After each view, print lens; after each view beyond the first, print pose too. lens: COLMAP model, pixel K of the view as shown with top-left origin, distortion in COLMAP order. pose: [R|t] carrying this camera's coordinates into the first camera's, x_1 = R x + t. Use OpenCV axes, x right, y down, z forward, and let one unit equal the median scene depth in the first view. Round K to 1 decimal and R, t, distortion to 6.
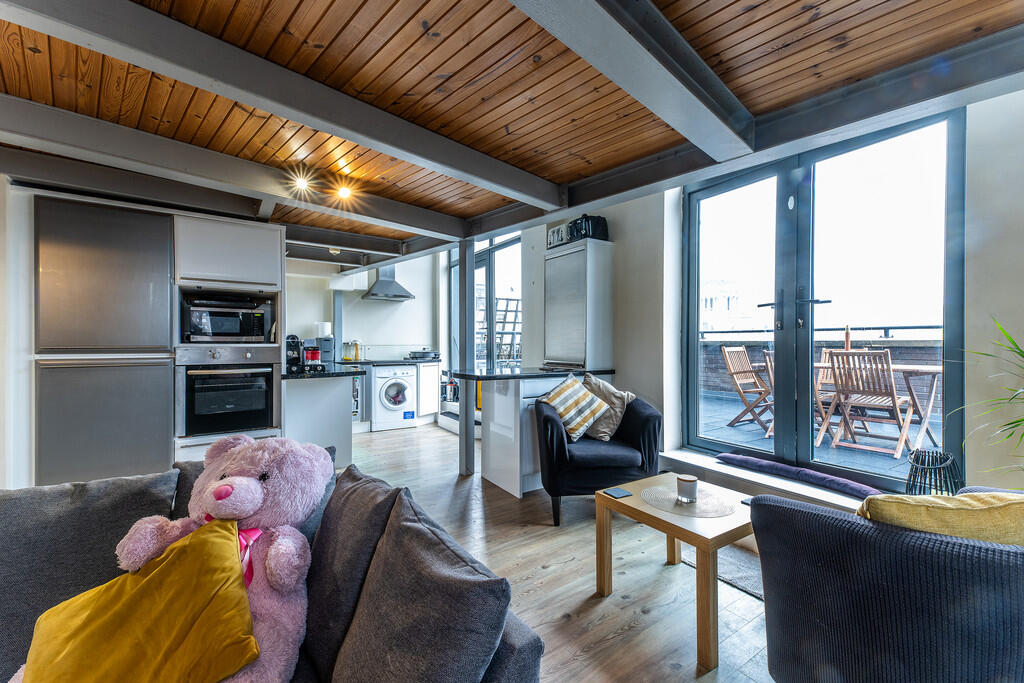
lens RADIAL K [[409.4, 0, 516.8], [0, 409.4, 345.6], [0, 0, 1]] dist [0.000278, -0.000016]
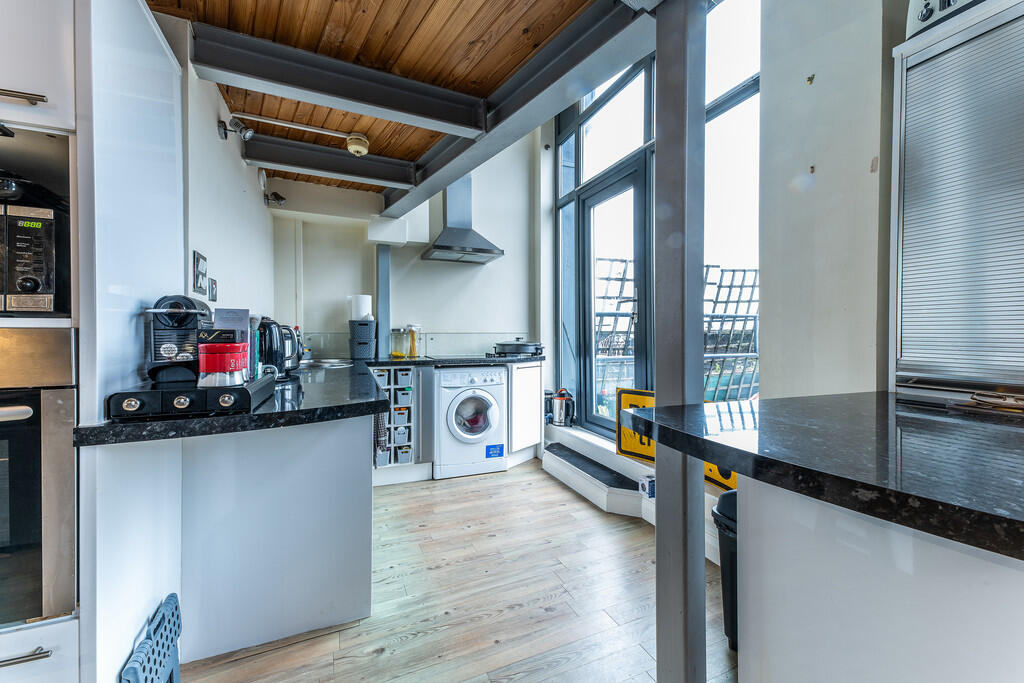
lens RADIAL K [[409.4, 0, 516.8], [0, 409.4, 345.6], [0, 0, 1]] dist [0.000278, -0.000016]
pose [[0.983289, 0.004319, -0.182000, -0.124317], [-0.000292, 0.999755, 0.022143, 0.004564], [0.182051, -0.021720, 0.983049, 0.424620]]
